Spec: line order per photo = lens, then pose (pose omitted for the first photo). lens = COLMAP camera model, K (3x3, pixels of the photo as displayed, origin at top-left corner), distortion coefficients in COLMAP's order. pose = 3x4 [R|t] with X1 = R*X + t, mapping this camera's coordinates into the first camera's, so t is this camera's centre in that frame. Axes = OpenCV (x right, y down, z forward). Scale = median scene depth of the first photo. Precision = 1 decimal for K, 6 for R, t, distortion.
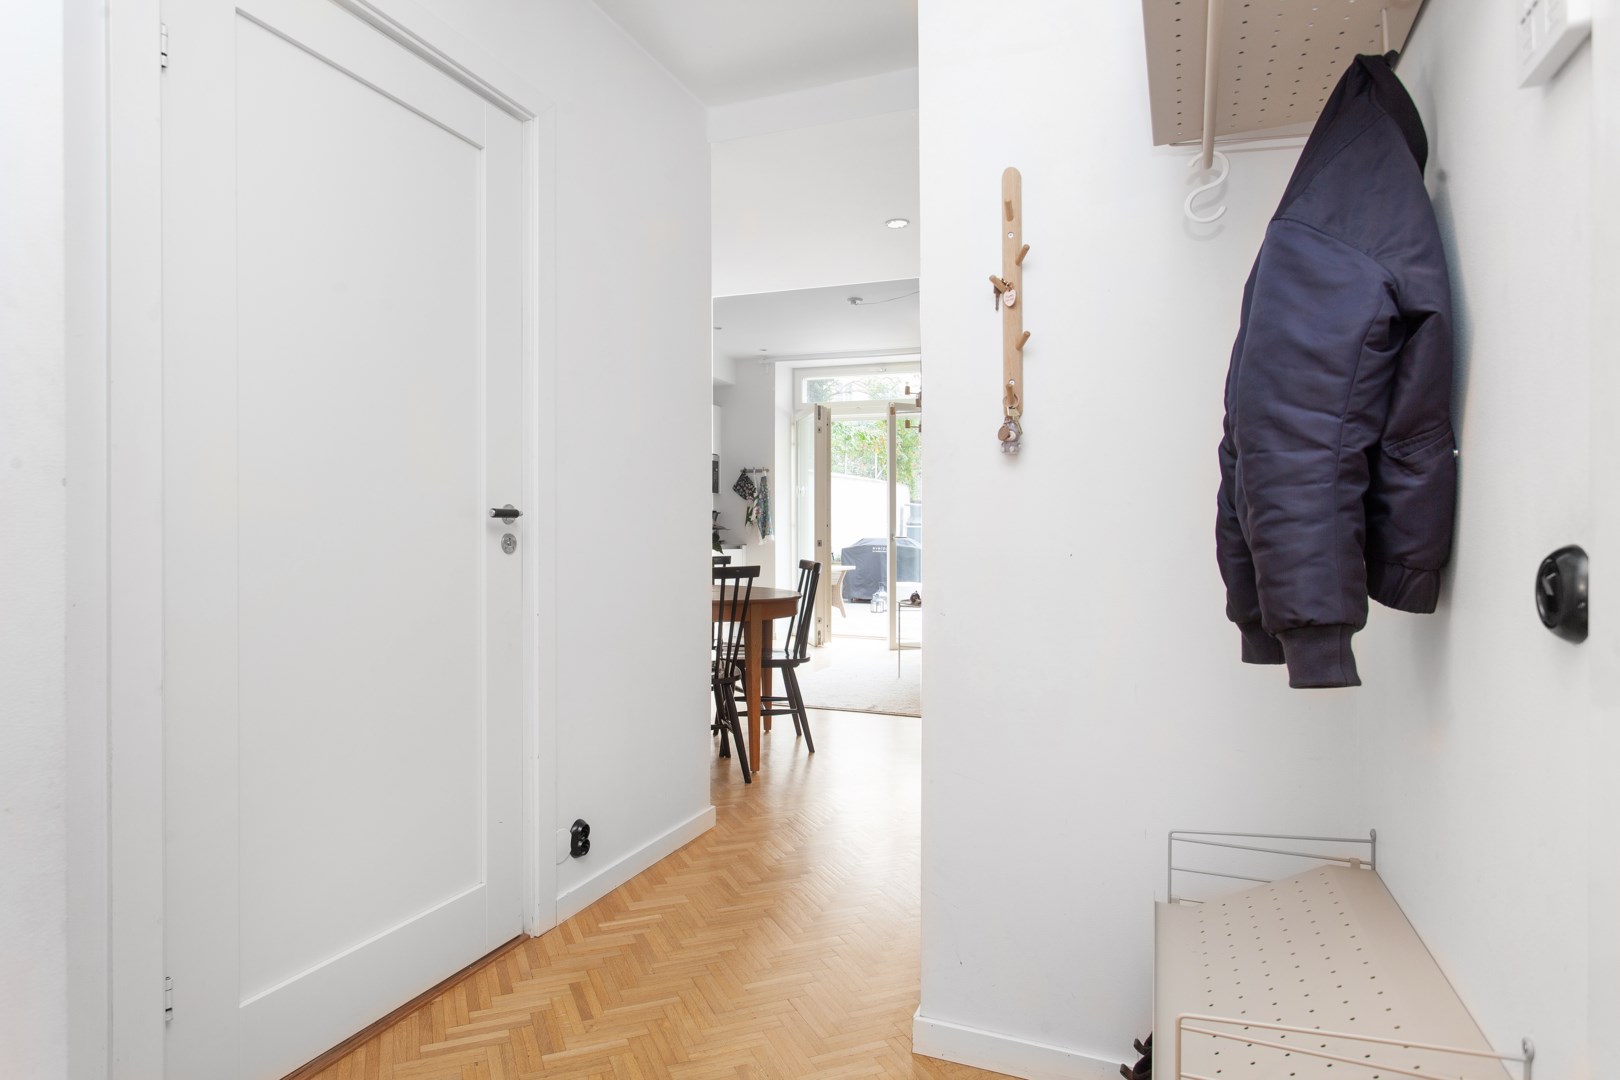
lens RADIAL K [[789.1, 0, 804.1], [0, 789.1, 540.8], [0, 0, 1]] dist [-0.000179, -0.000002]
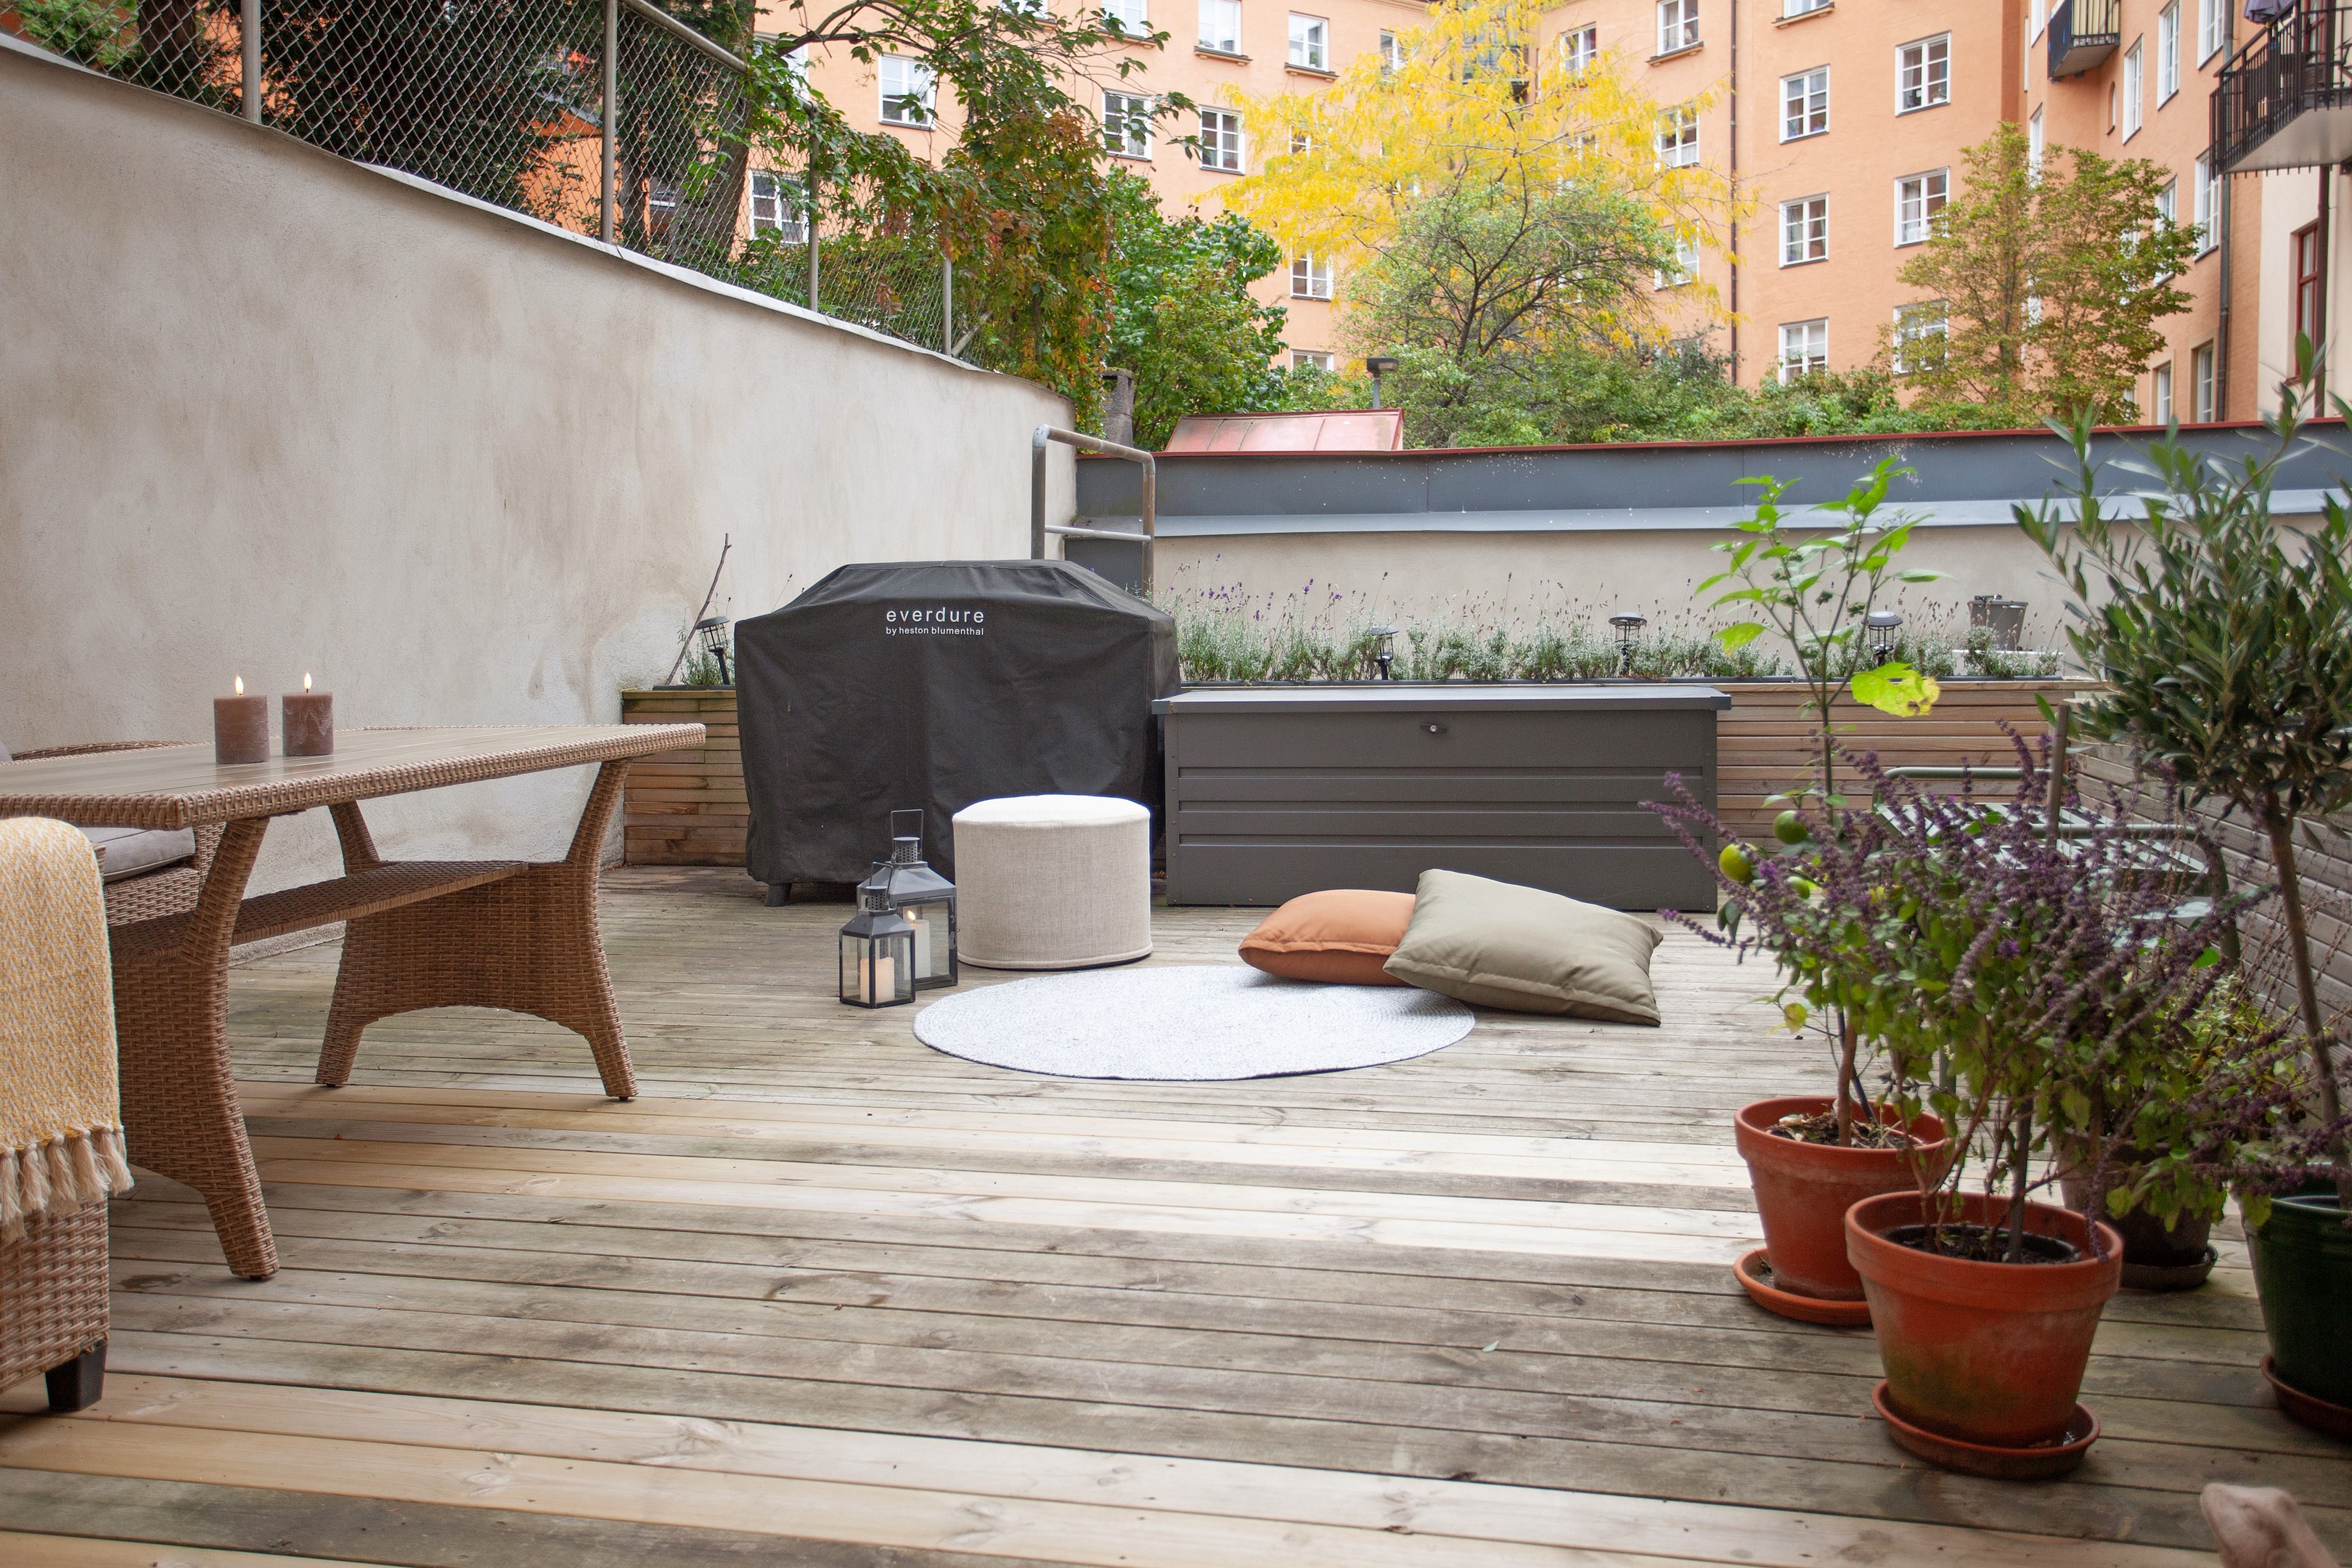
lens RADIAL K [[2060.3, 0, 1133.8], [0, 2060.3, 714.5], [0, 0, 1]] dist [-0.030576, 0.090660]
pose [[0.986715, -0.019276, 0.161314, 0.113838], [0.011447, 0.998717, 0.049326, 0.020401], [-0.162058, -0.046824, 0.985670, 0.897466]]
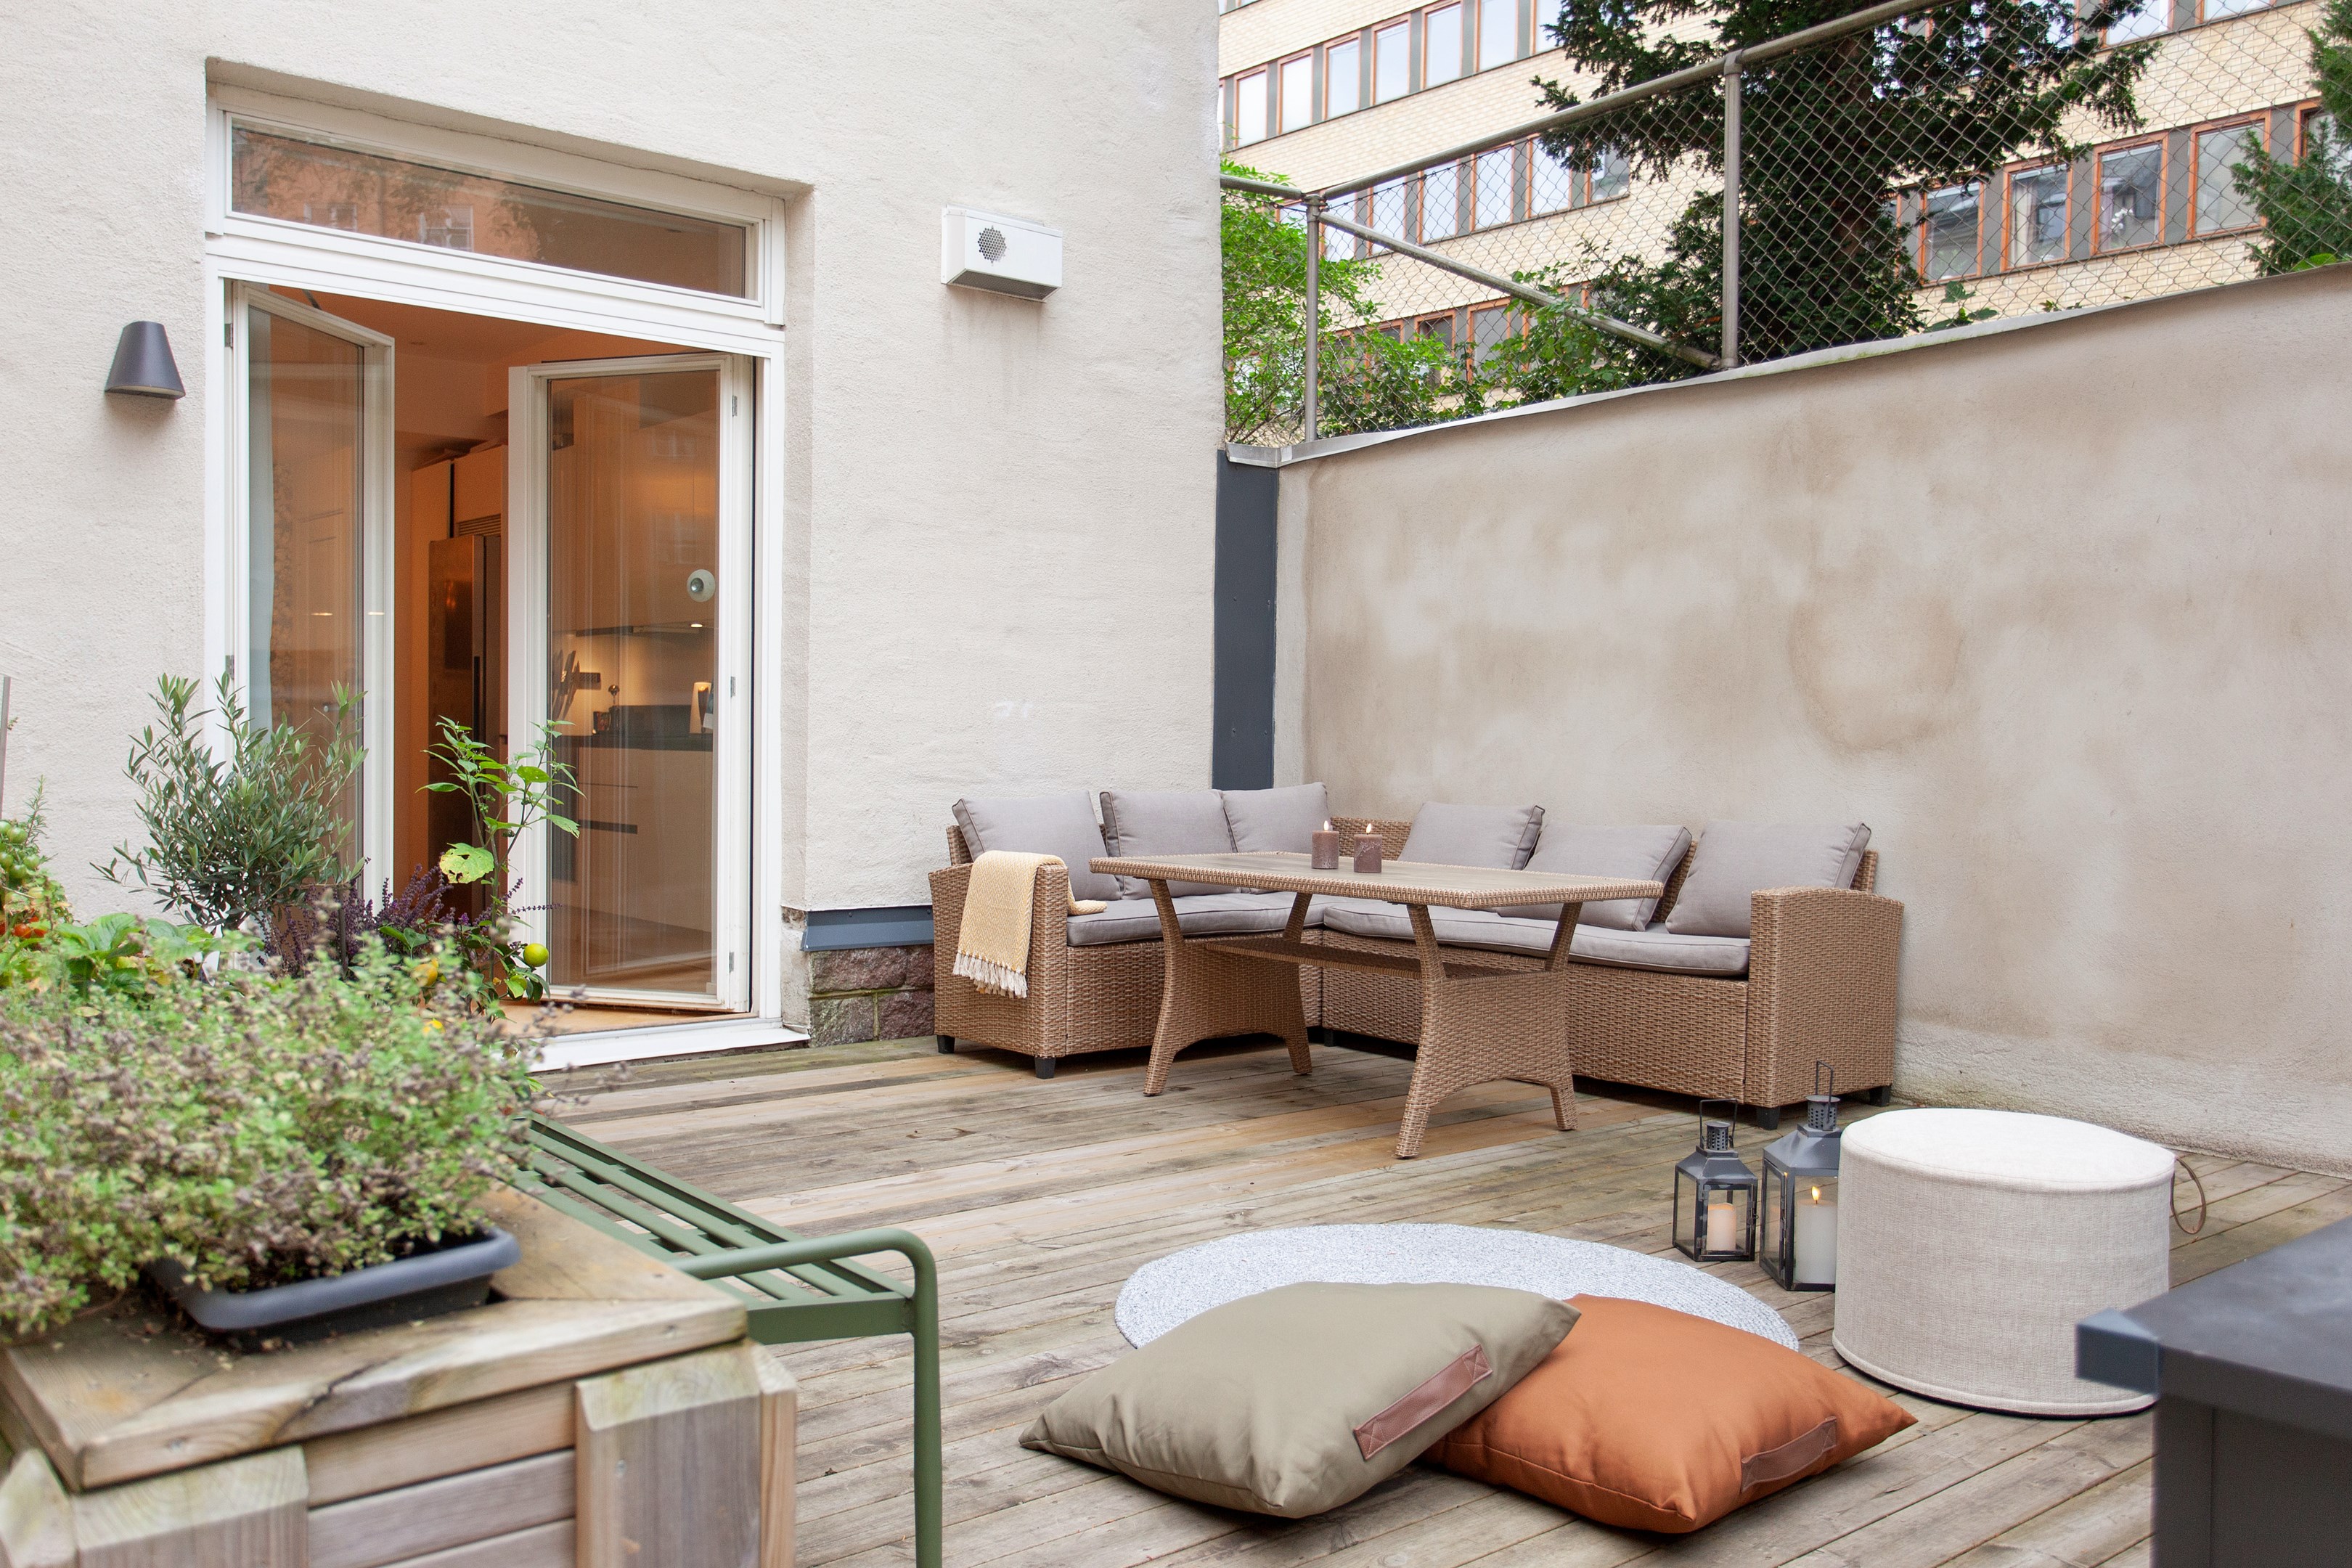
lens RADIAL K [[1780.1, 0, 1089.2], [0, 1780.1, 770.4], [0, 0, 1]] dist [-0.007618, -0.003983]
pose [[-0.451153, 0.025760, -0.892075, 0.627478], [-0.000739, 0.999572, 0.029238, -0.006389], [0.892446, 0.013850, -0.450941, 1.535746]]
